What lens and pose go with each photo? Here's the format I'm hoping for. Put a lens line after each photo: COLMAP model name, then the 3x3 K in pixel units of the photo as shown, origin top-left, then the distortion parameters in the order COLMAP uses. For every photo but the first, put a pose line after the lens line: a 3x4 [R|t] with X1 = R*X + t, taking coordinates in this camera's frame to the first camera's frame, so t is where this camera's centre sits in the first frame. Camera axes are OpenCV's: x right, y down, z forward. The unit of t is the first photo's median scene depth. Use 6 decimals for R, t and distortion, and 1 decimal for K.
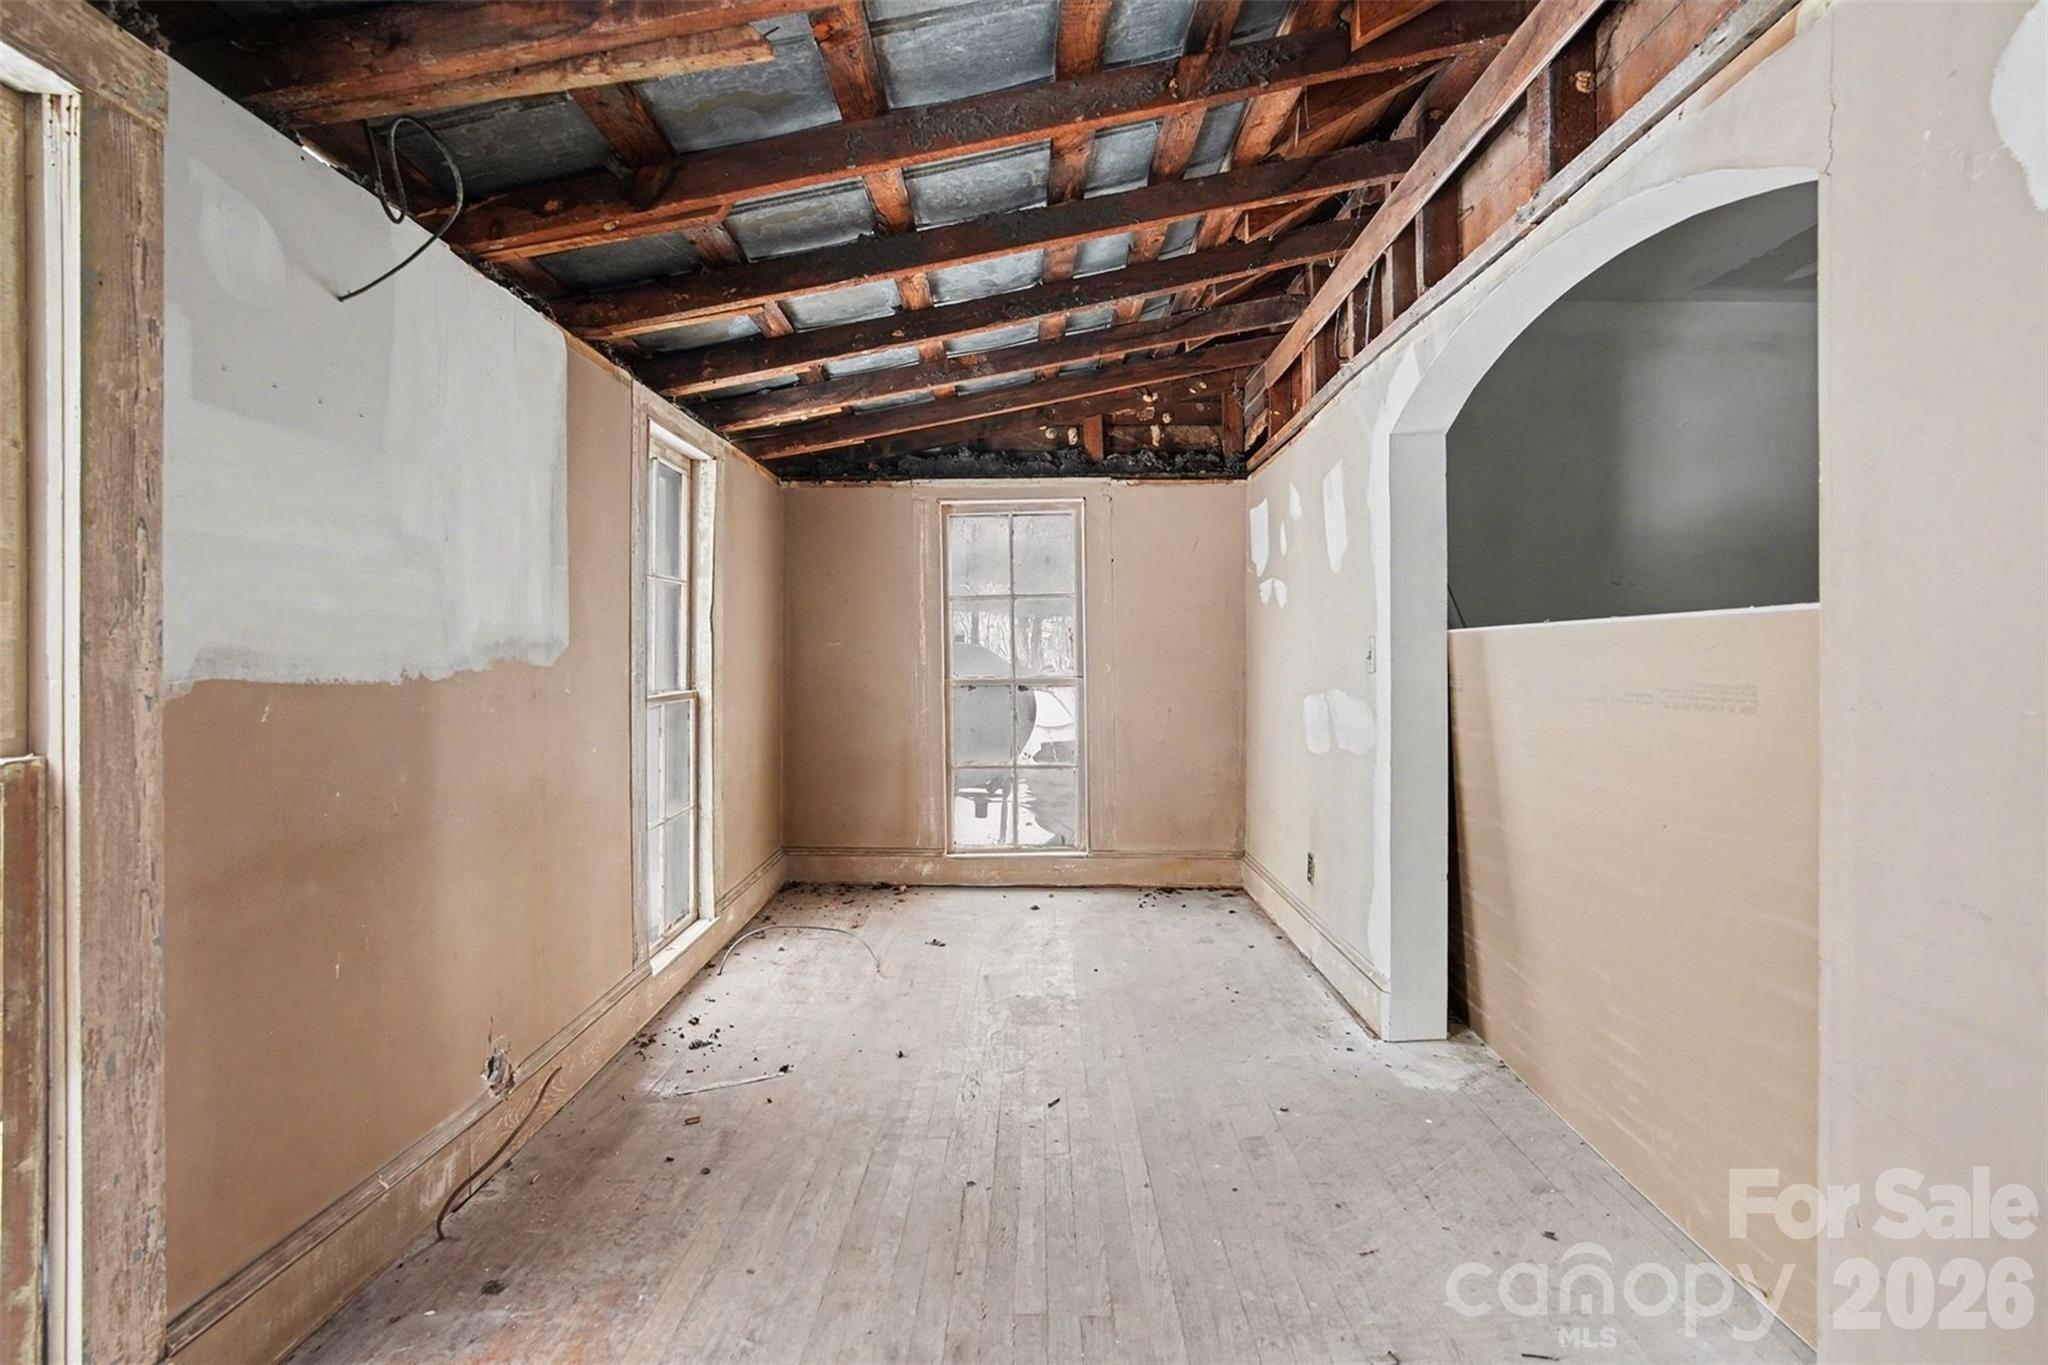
lens RADIAL K [[958.6, 0, 1024.0], [0, 958.6, 682.5], [0, 0, 1]] dist [-0.075055, 0.032239]
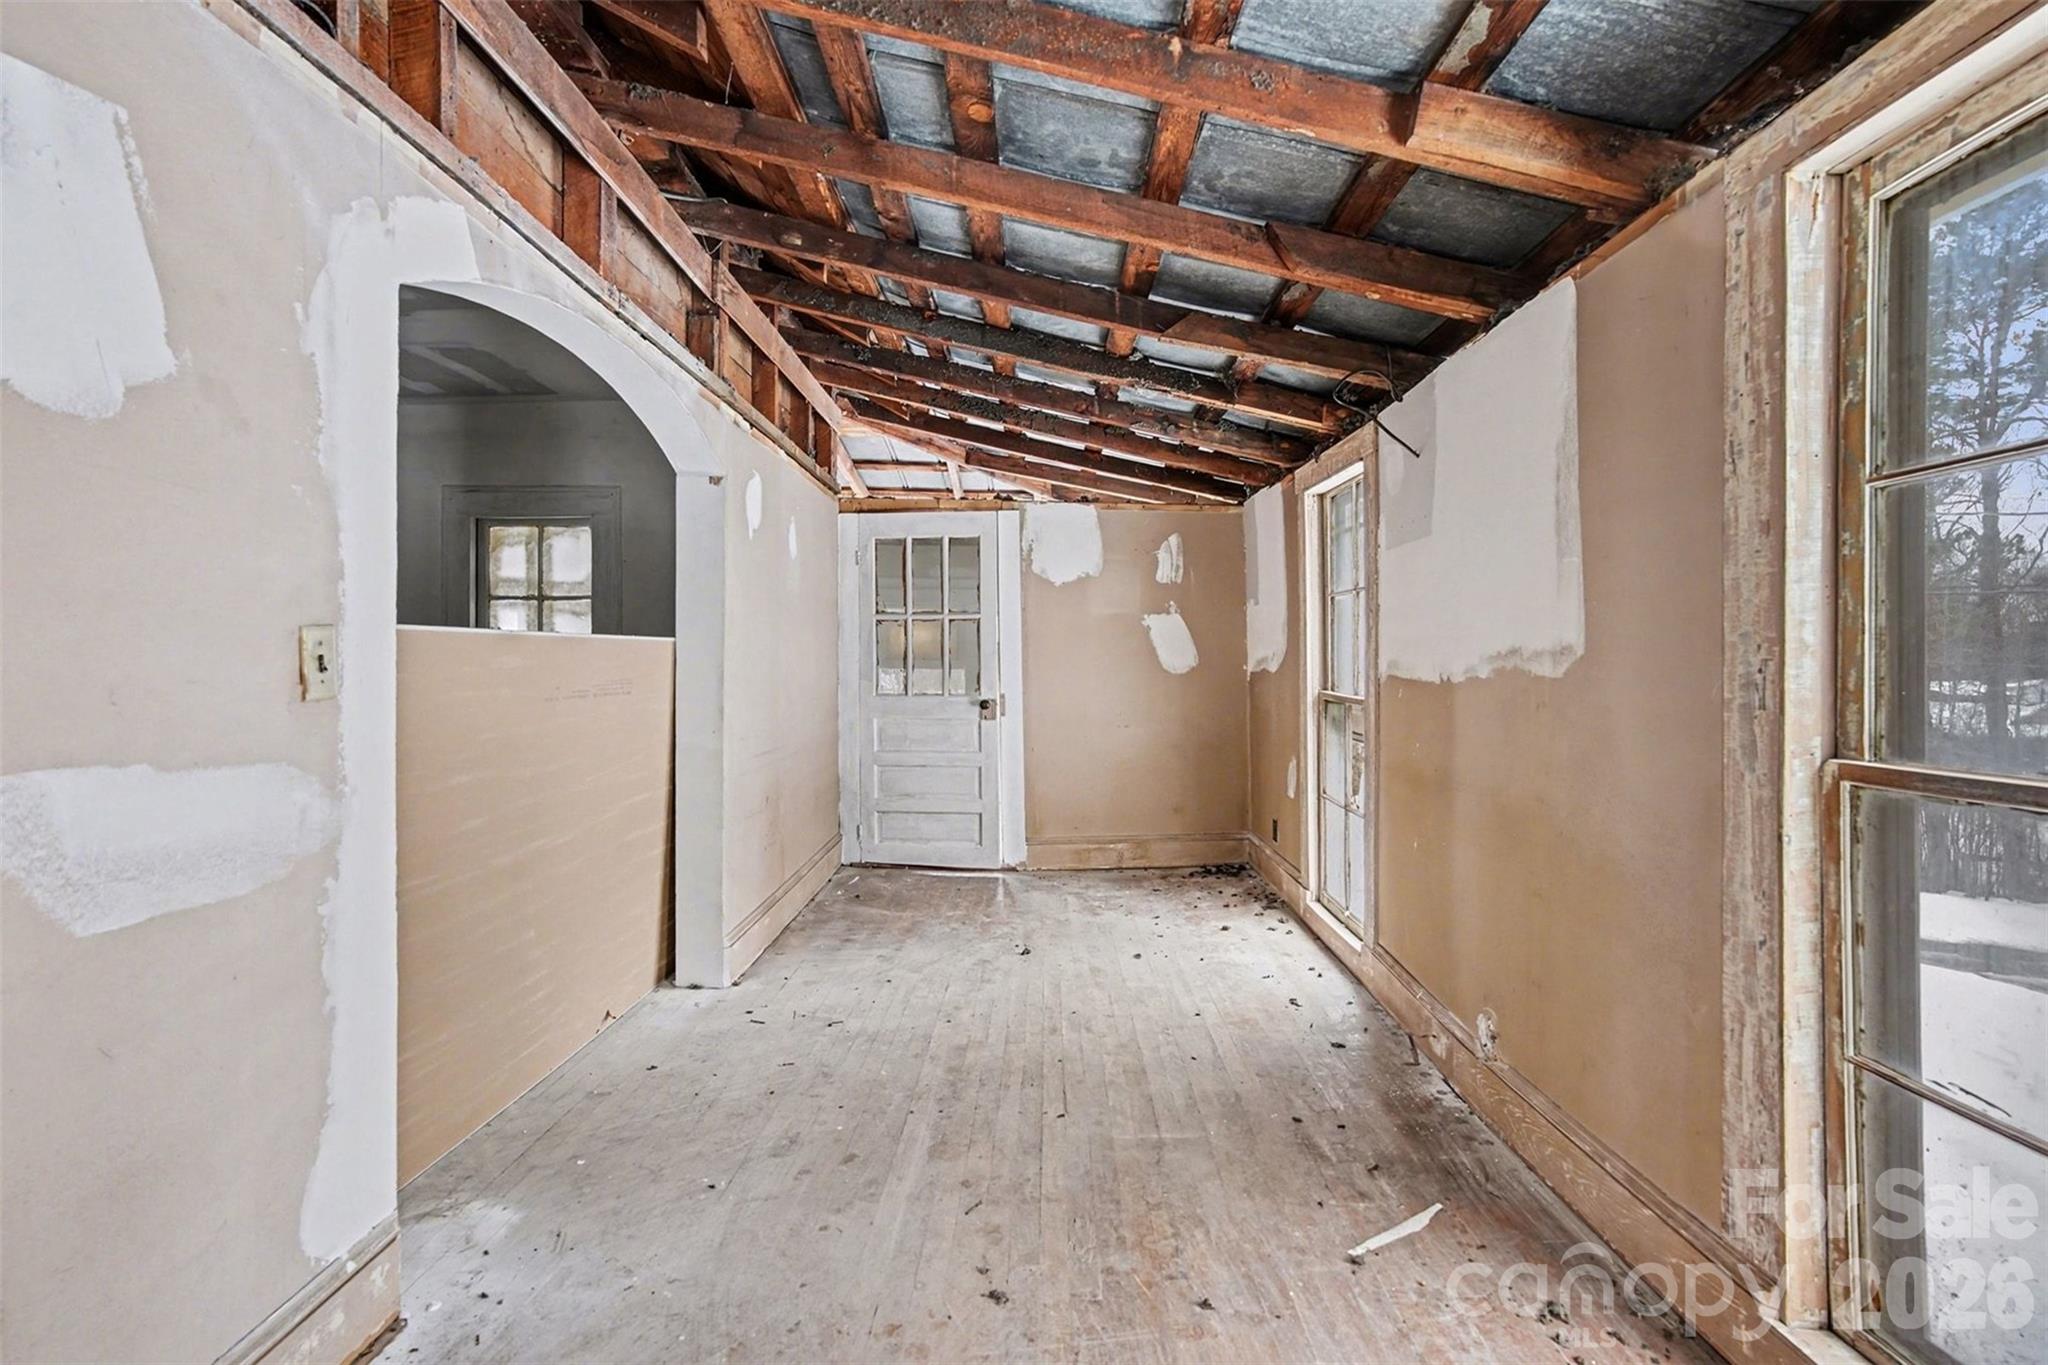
lens RADIAL K [[958.6, 0, 1024.0], [0, 958.6, 682.5], [0, 0, 1]] dist [-0.075055, 0.032239]
pose [[-0.999935, 0.000019, 0.011378, -0.024078], [0.000551, 0.998908, 0.046720, -0.063310], [-0.011365, 0.046723, -0.998843, 2.239085]]
